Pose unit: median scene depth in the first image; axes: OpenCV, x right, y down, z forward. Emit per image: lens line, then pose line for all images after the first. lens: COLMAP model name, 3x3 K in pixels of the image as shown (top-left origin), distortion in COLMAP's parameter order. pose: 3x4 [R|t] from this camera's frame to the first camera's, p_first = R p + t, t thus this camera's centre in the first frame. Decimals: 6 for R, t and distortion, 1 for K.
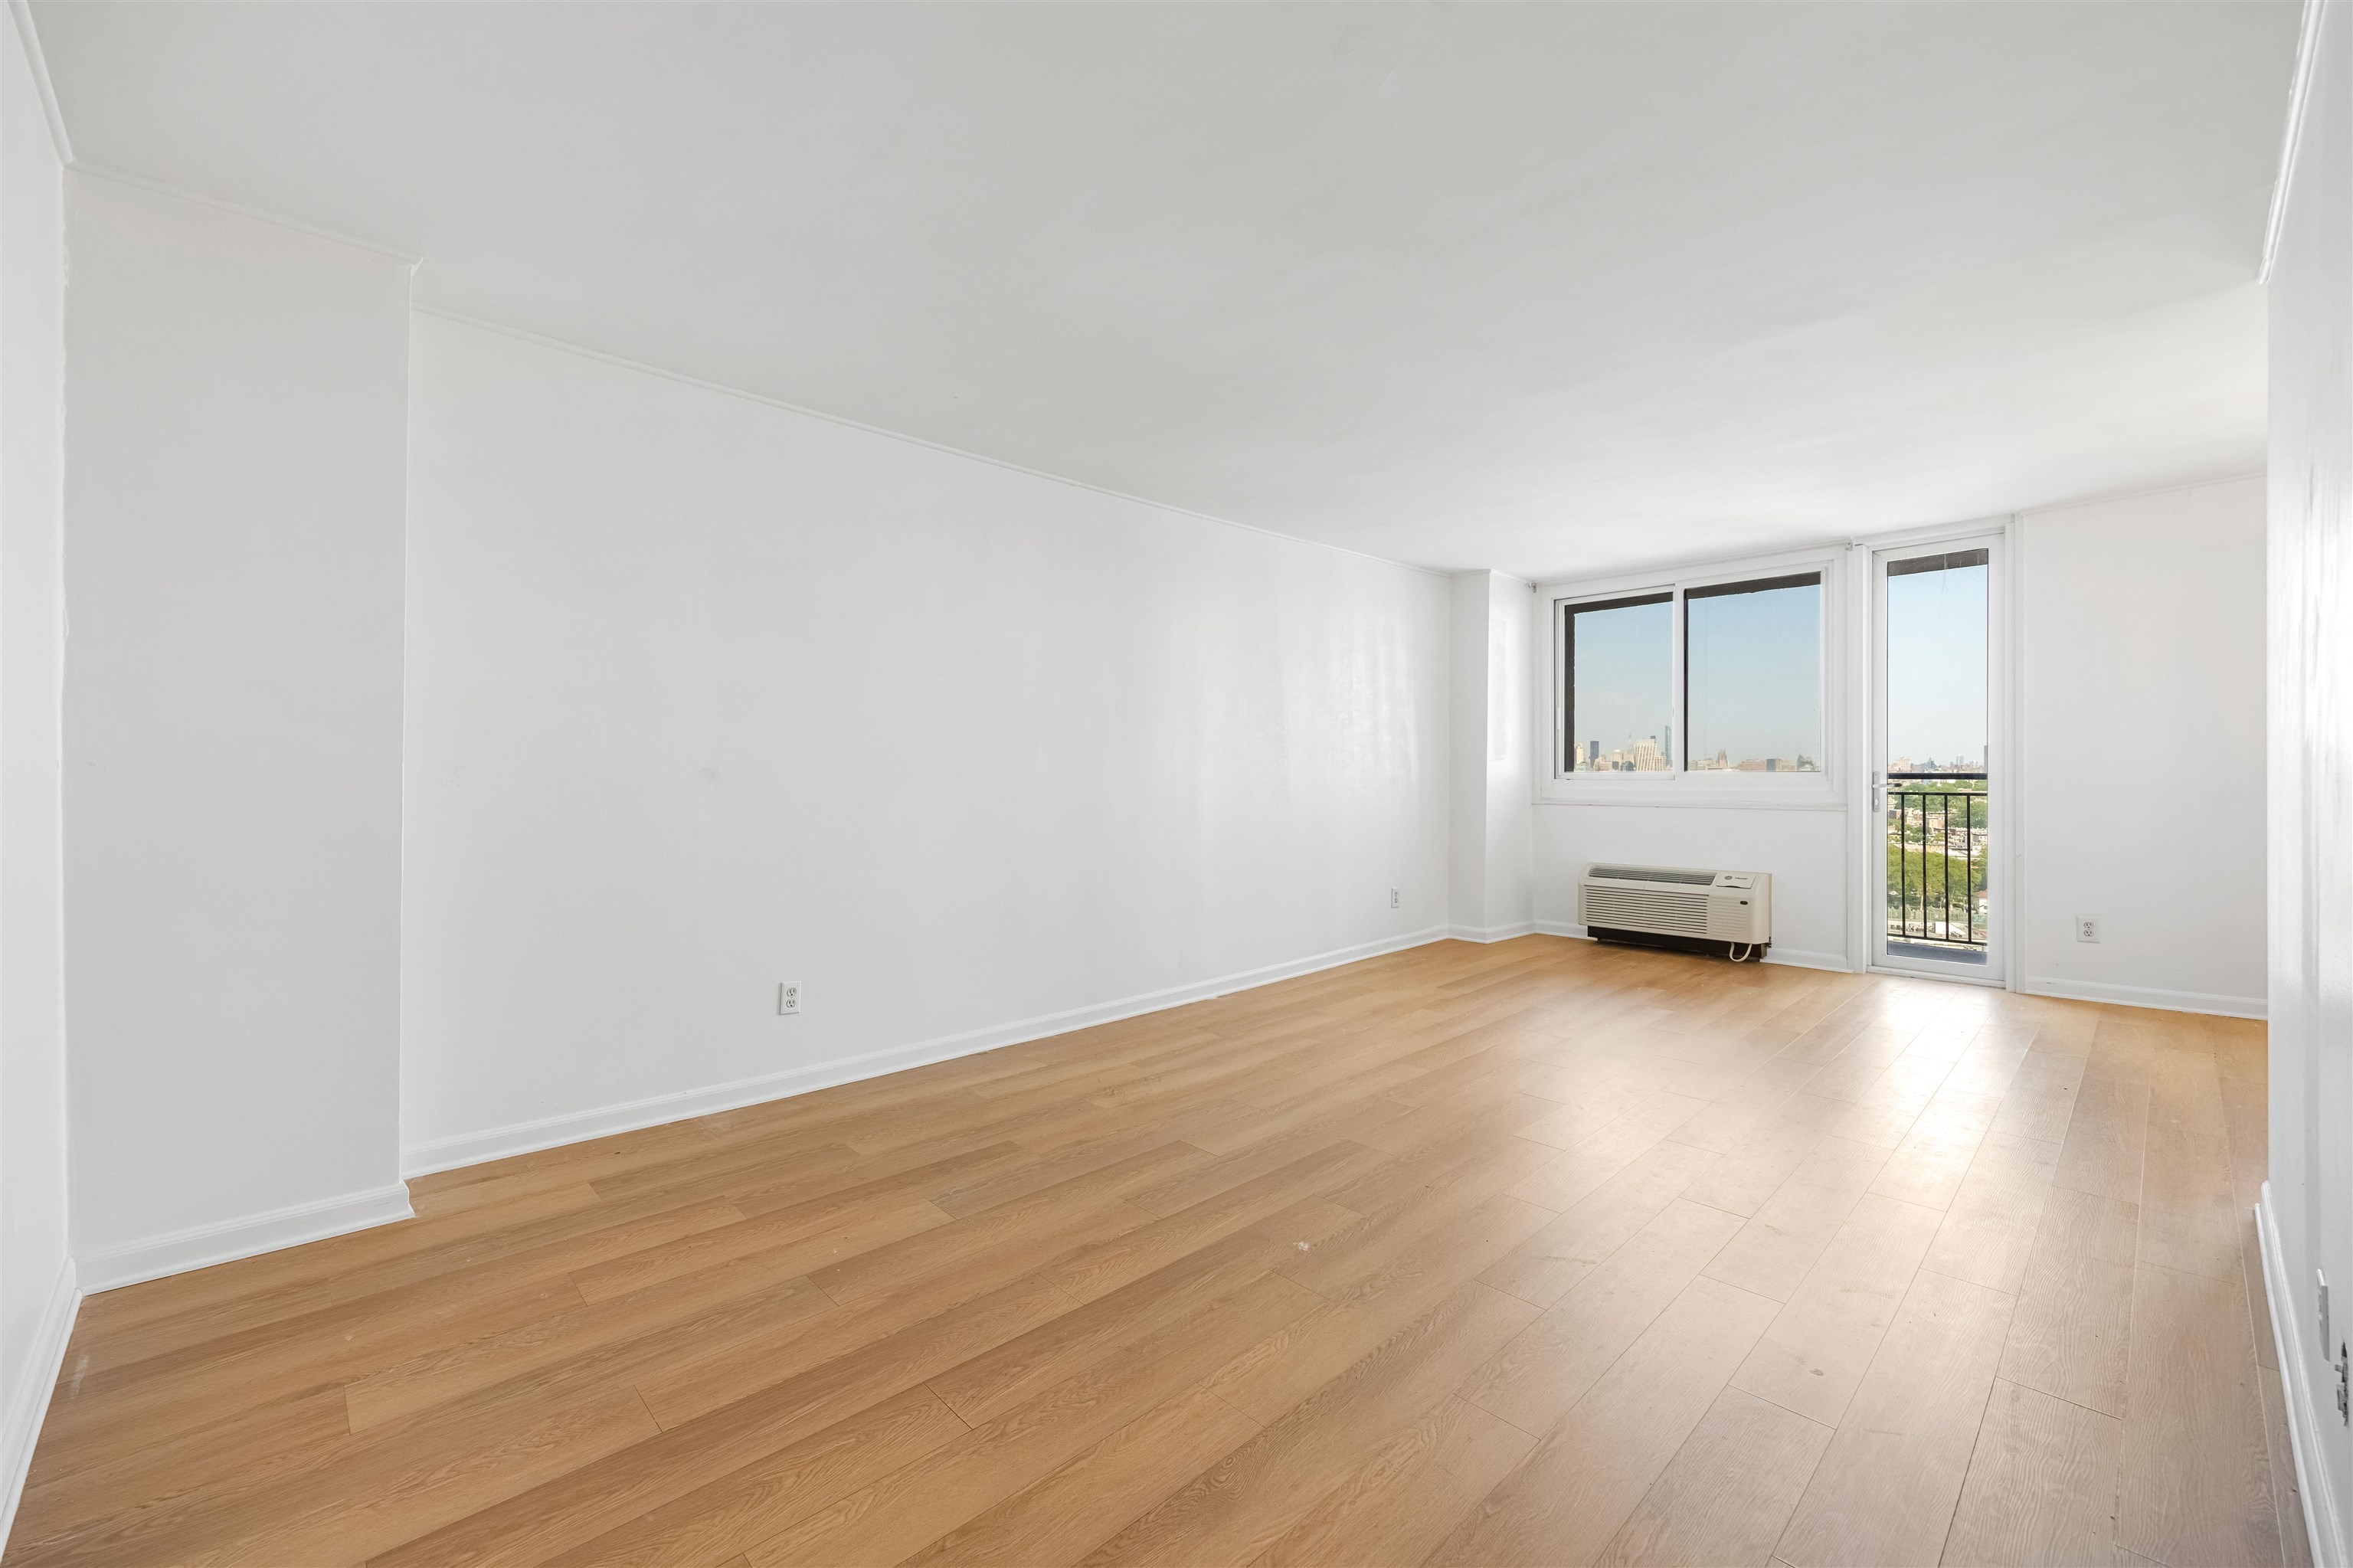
lens RADIAL K [[964.3, 0, 1167.3], [0, 964.3, 740.5], [0, 0, 1]] dist [-0.003622, 0.000066]
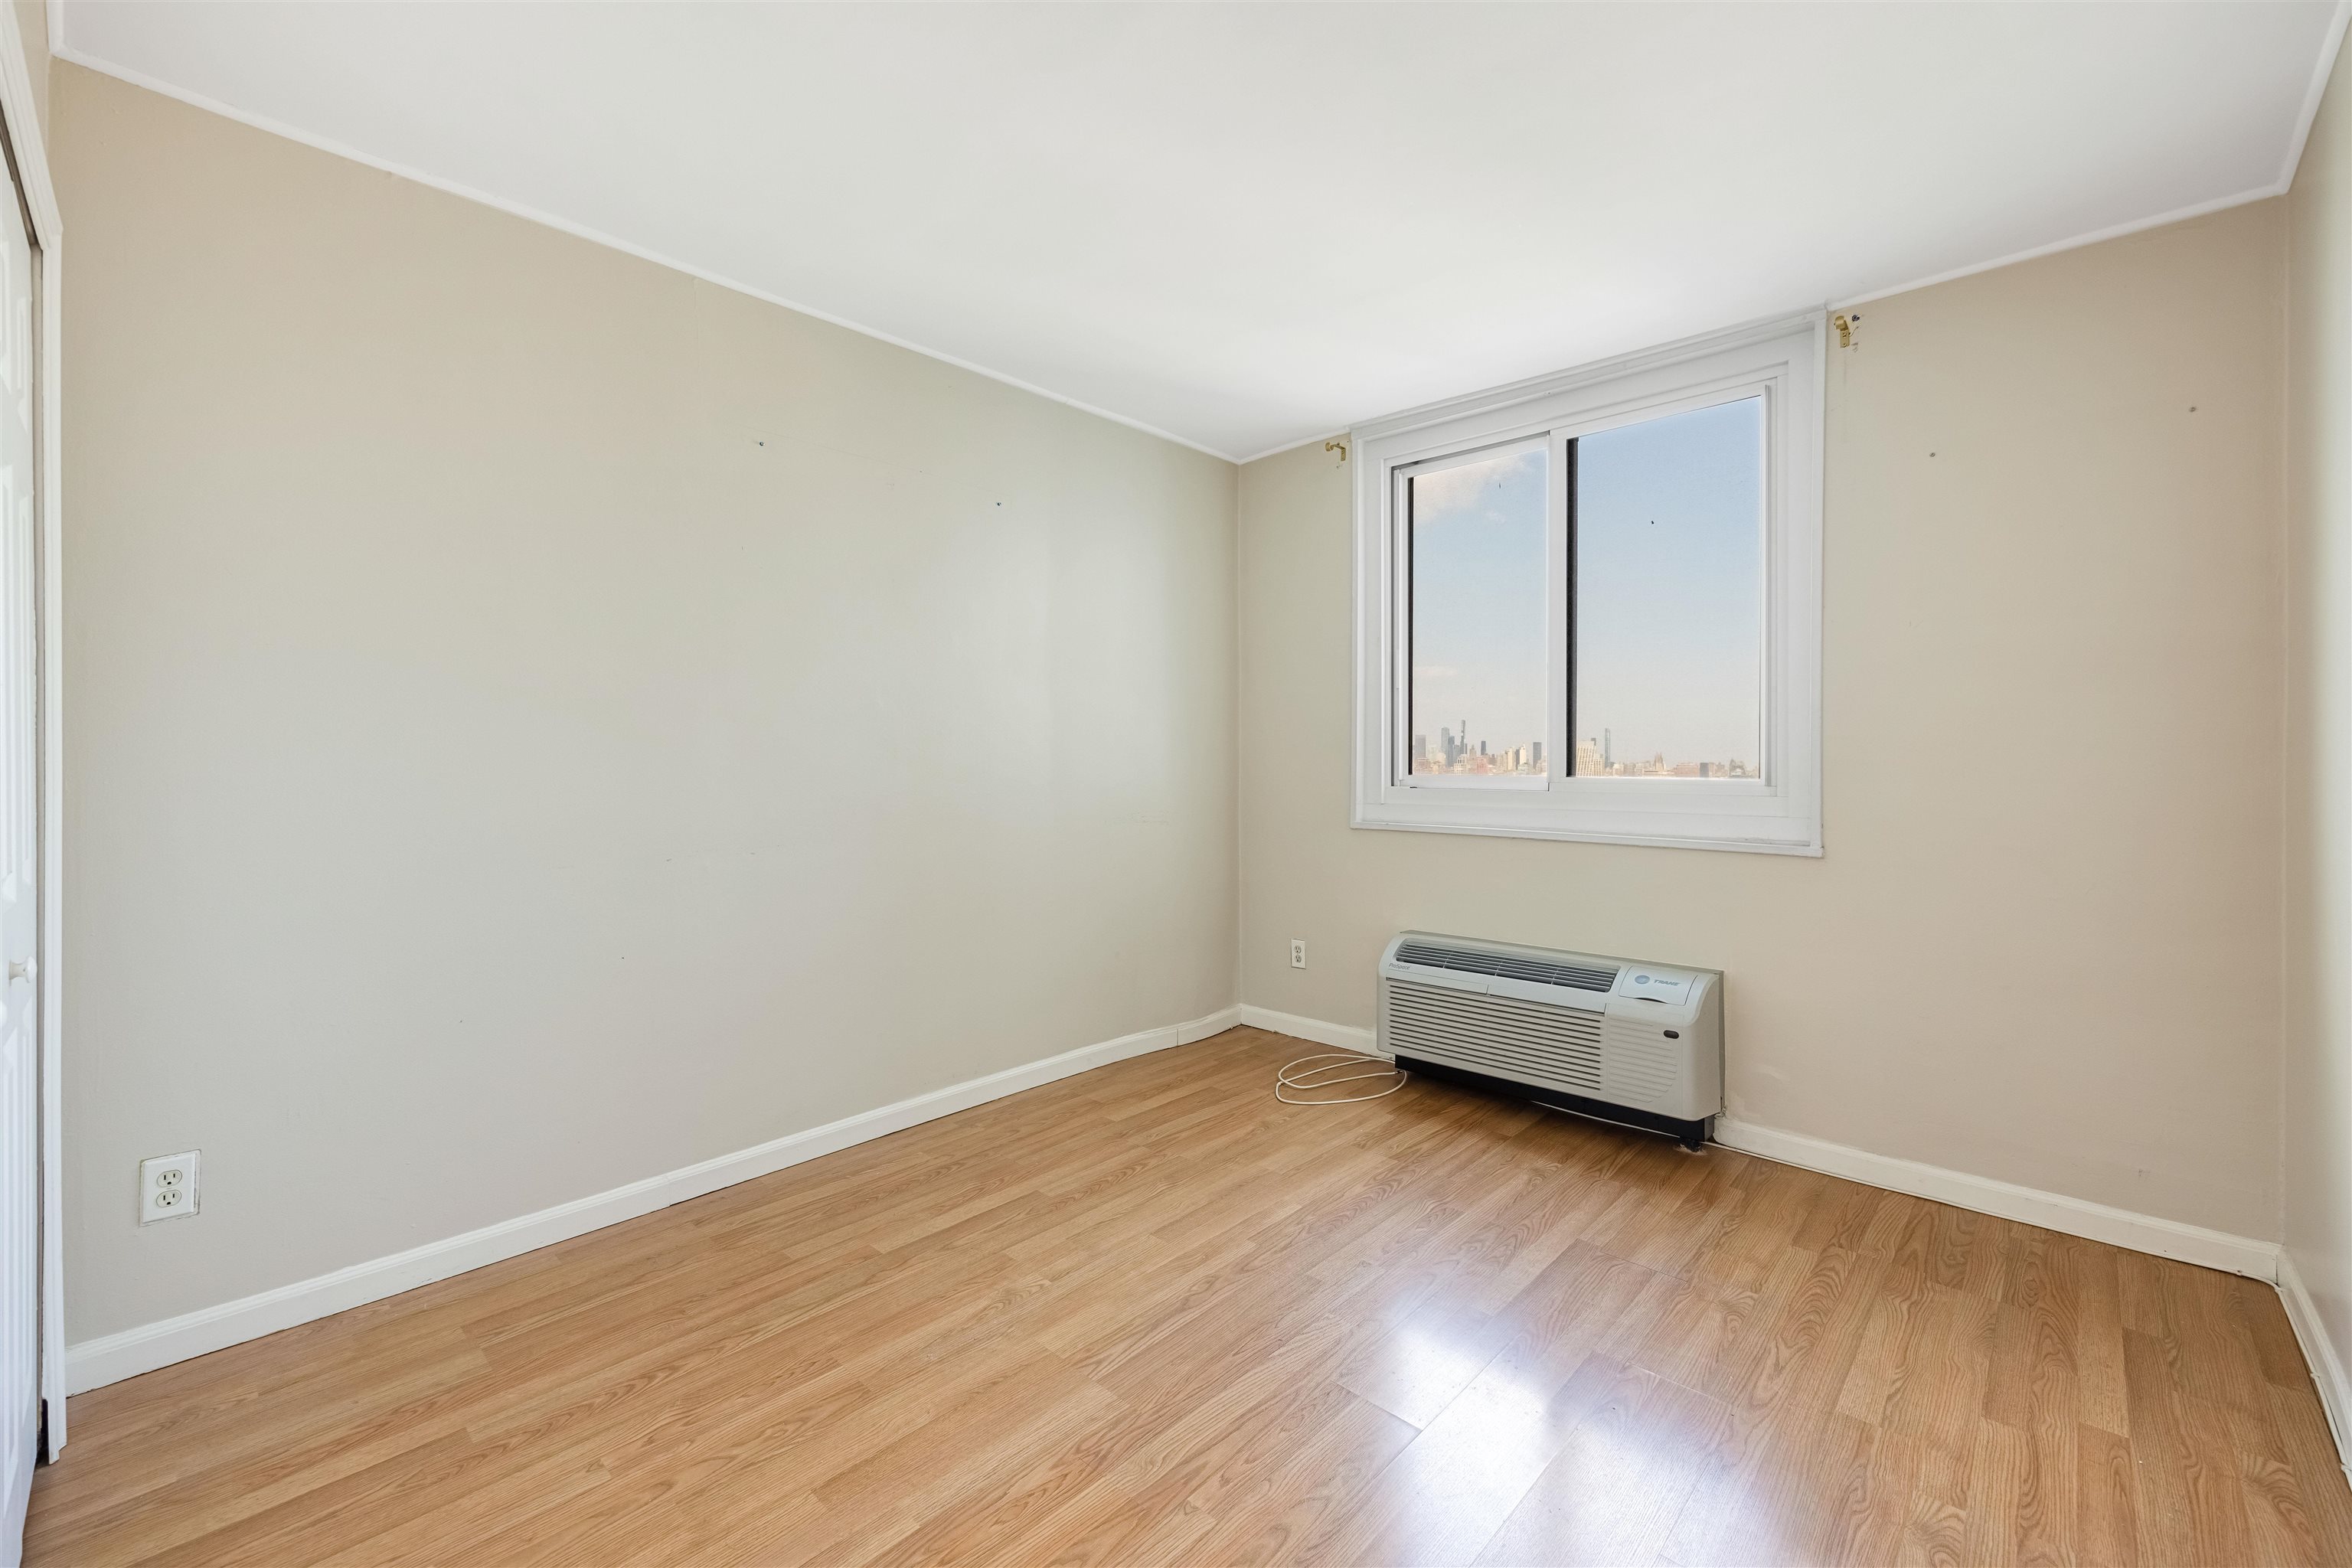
lens RADIAL K [[963.8, 0, 1166.8], [0, 963.8, 740.5], [0, 0, 1]] dist [-0.003622, 0.000066]
pose [[0.998740, 0.006088, 0.049813, 0.277379], [-0.006049, 0.999981, -0.000933, 0.016006], [-0.049817, 0.000631, 0.998758, 0.457751]]
